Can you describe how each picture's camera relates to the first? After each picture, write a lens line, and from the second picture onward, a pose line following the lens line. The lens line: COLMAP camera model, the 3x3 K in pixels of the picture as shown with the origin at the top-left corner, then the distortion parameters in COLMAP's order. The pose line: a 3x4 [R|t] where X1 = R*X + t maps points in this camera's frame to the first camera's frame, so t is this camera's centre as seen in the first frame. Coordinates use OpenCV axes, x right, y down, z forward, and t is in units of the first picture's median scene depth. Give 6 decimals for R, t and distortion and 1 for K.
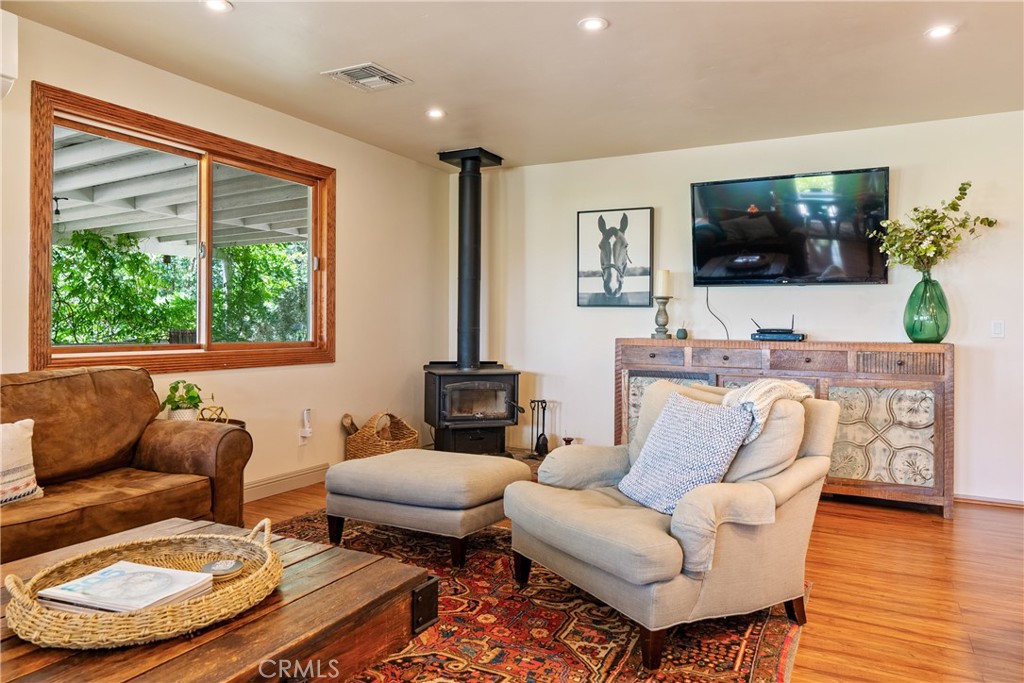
lens RADIAL K [[688.5, 0, 512.2], [0, 688.5, 326.1], [0, 0, 1]] dist [-0.002318, -0.001394]
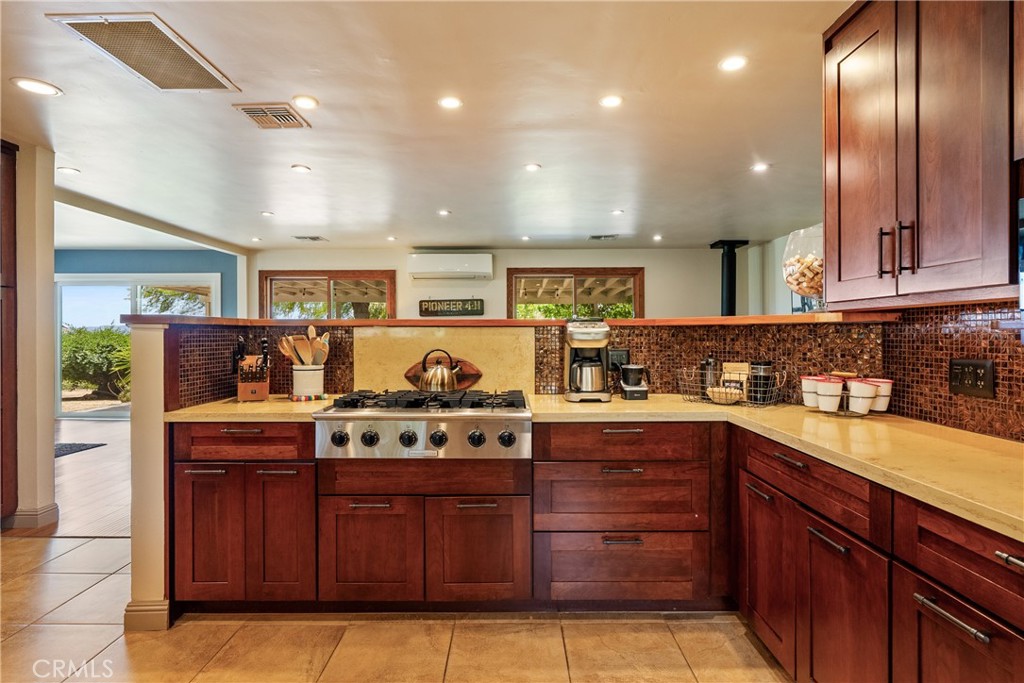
lens RADIAL K [[504.7, 0, 509.2], [0, 504.7, 335.5], [0, 0, 1]] dist [-0.002750, -0.000250]
pose [[0.453057, -0.006628, -0.891457, 0.982704], [0.004209, 0.999977, -0.005296, -0.022151], [0.891472, -0.001353, 0.453074, -0.036142]]
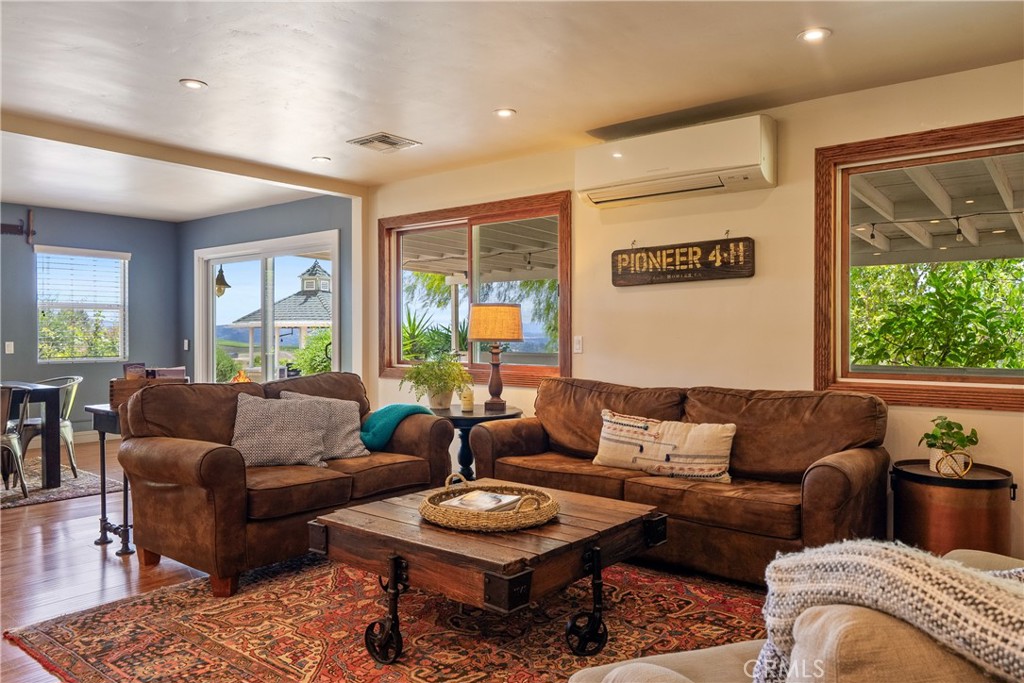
lens RADIAL K [[714.1, 0, 512.0], [0, 714.1, 341.5], [0, 0, 1]] dist [-0.004179, 0.000521]
pose [[-0.197612, 0.002675, -0.980277, 0.443262], [-0.003648, 0.999987, 0.003464, -0.016529], [0.980274, 0.004261, -0.197600, 0.512414]]
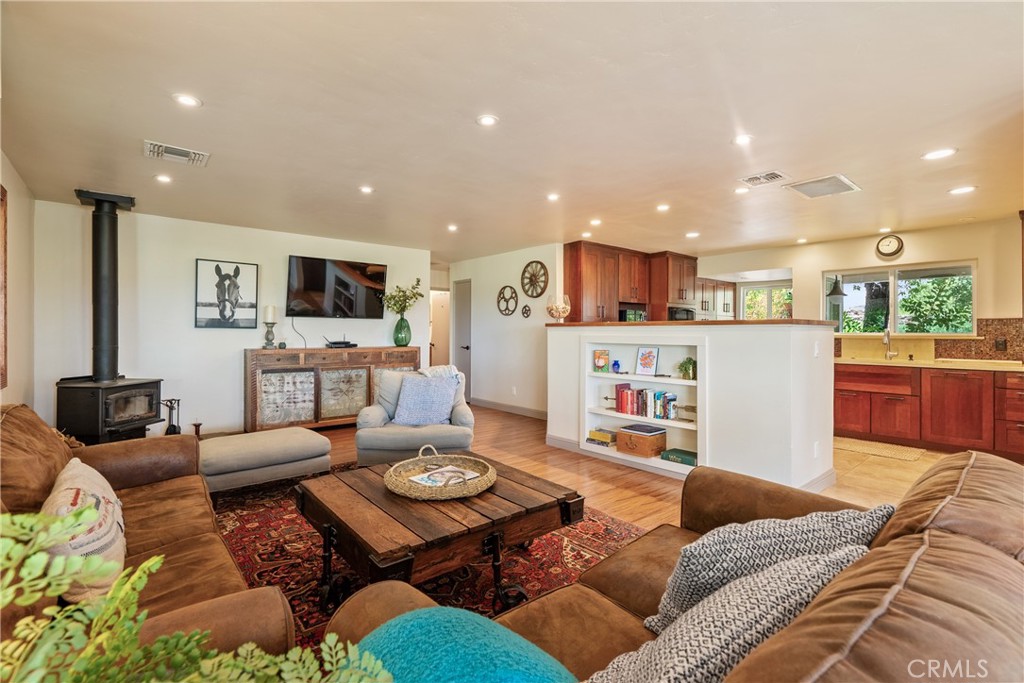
lens RADIAL K [[465.9, 0, 506.9], [0, 465.9, 332.0], [0, 0, 1]] dist [-0.002770, 0.000452]
pose [[0.387800, -0.007444, 0.921714, -0.653763], [0.000480, 0.999969, 0.007874, -0.033682], [-0.921744, -0.002611, 0.387791, 0.085527]]
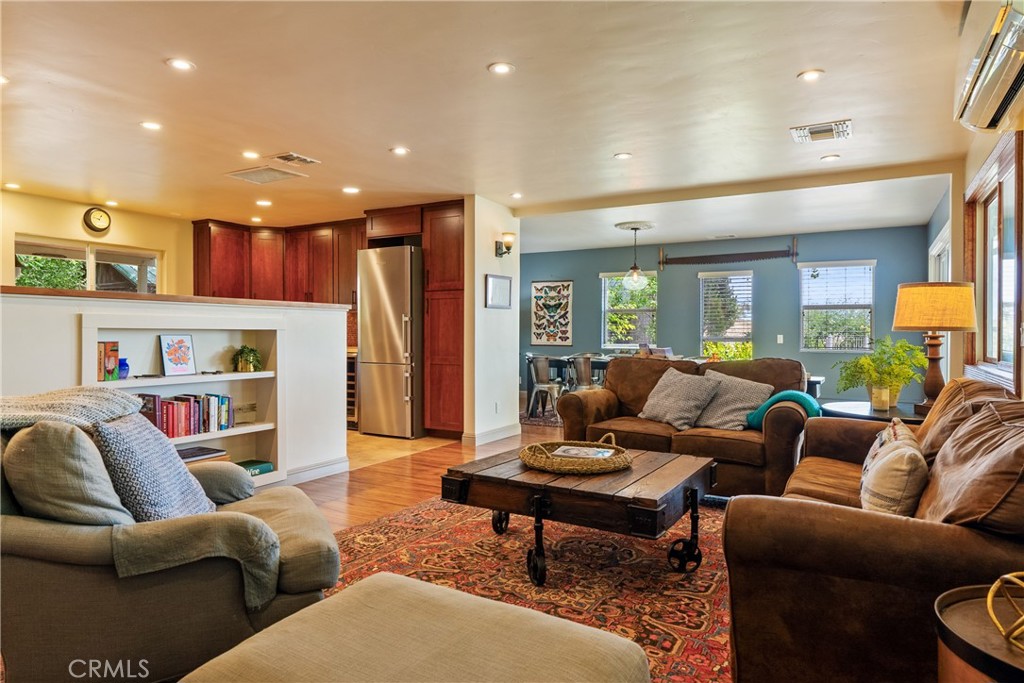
lens RADIAL K [[629.1, 0, 512.0], [0, 629.1, 341.5], [0, 0, 1]] dist [0.003186, -0.000769]
pose [[-0.998971, -0.015077, 0.042781, -0.145570], [-0.014475, 0.999792, 0.014358, -0.002739], [-0.042989, 0.013723, -0.998981, 1.074227]]
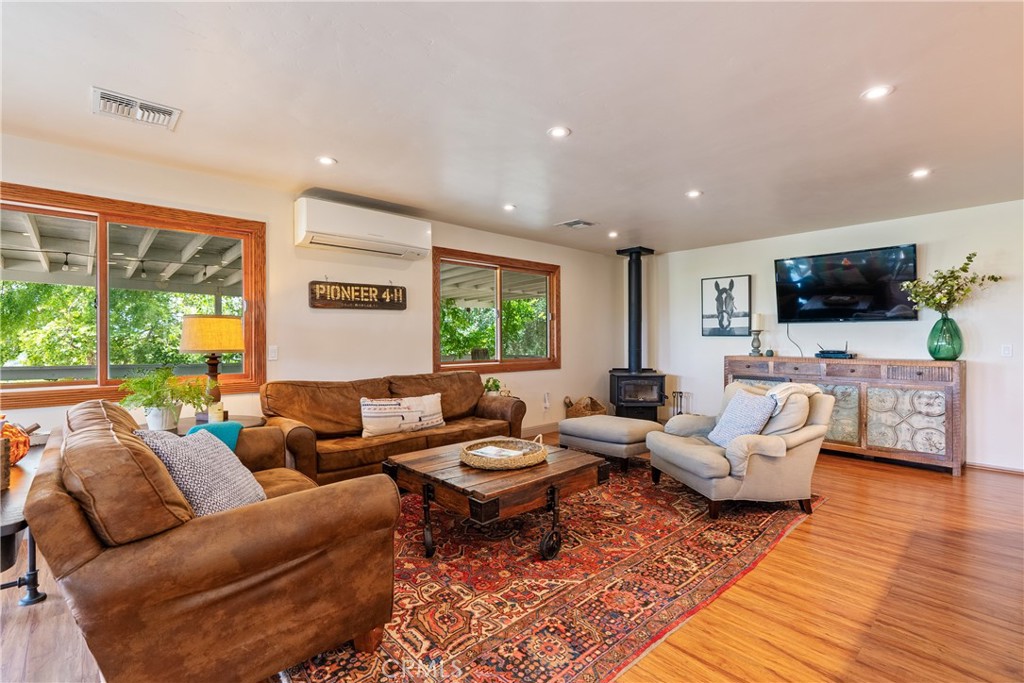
lens RADIAL K [[463.2, 0, 512.0], [0, 463.2, 341.5], [0, 0, 1]] dist [-0.004426, -0.000112]
pose [[0.941052, -0.009637, -0.338124, 0.050737], [0.010265, 0.999947, 0.000069, -0.025383], [0.338105, -0.003536, 0.941102, -0.260758]]
